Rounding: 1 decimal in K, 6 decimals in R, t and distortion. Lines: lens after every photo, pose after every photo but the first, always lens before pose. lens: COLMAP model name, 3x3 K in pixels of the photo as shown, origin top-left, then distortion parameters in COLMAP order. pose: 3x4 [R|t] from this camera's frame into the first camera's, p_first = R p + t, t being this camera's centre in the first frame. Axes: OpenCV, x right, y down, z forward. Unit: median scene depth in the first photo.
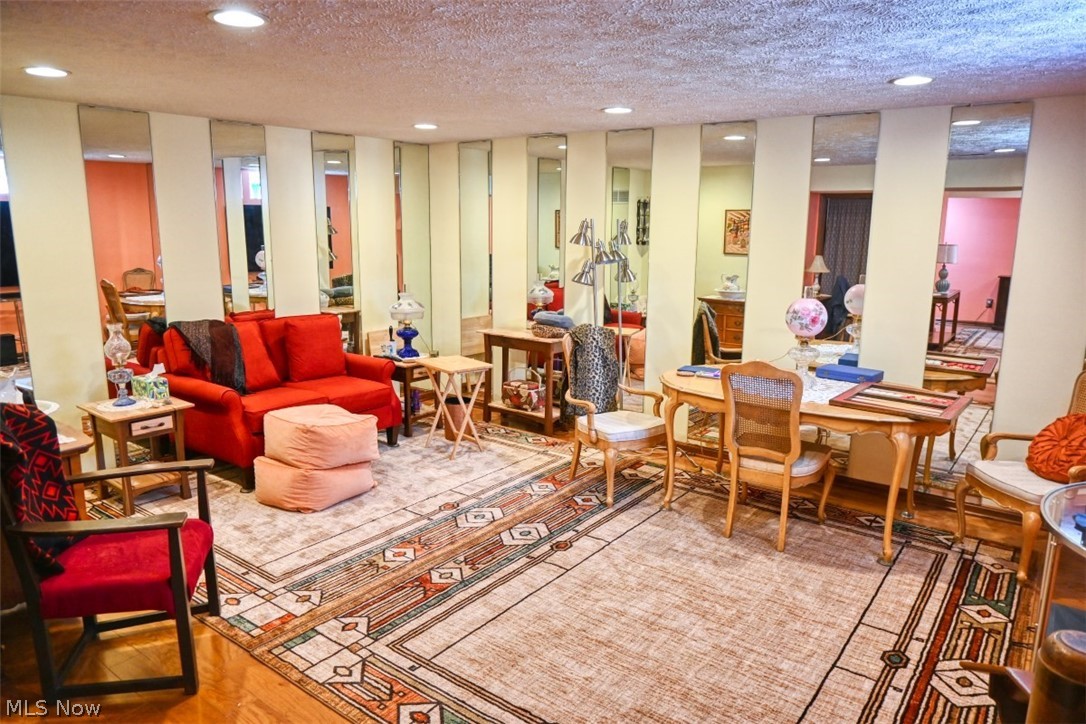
lens RADIAL K [[735.5, 0, 546.8], [0, 735.5, 363.2], [0, 0, 1]] dist [-0.004575, -0.006305]
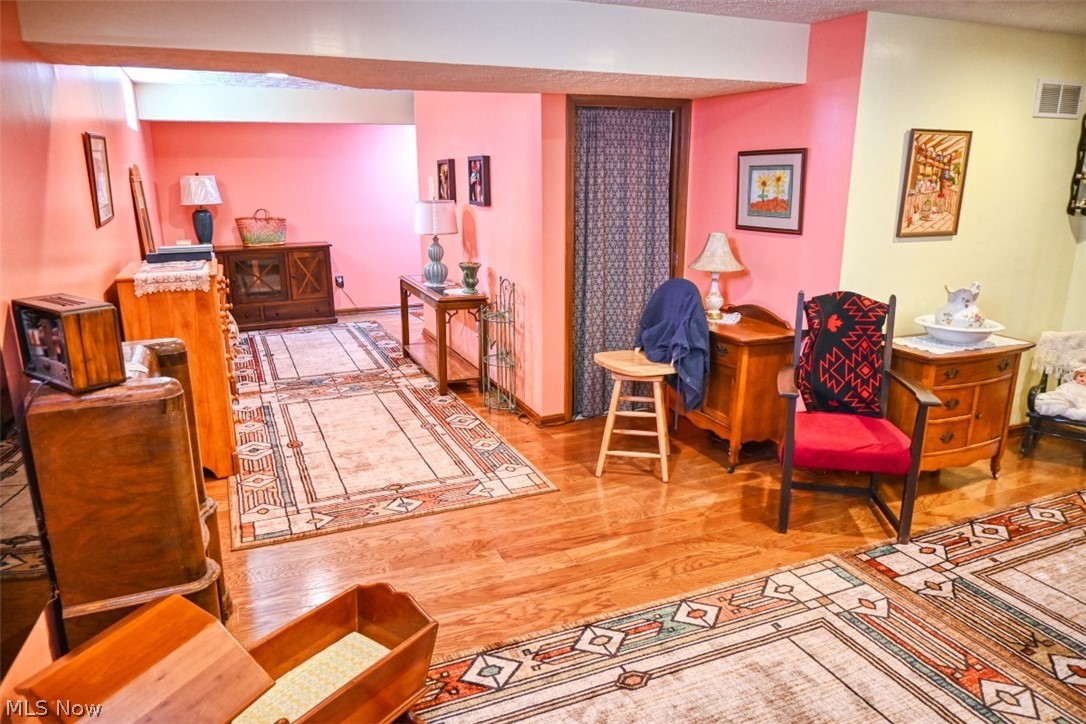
lens RADIAL K [[735.5, 0, 546.1], [0, 735.5, 359.6], [0, 0, 1]] dist [-0.004575, -0.006305]
pose [[-0.487861, 0.216289, -0.845701, 0.647032], [-0.177408, 0.924031, 0.338663, -0.171676], [0.854703, 0.315255, -0.412427, 0.923017]]
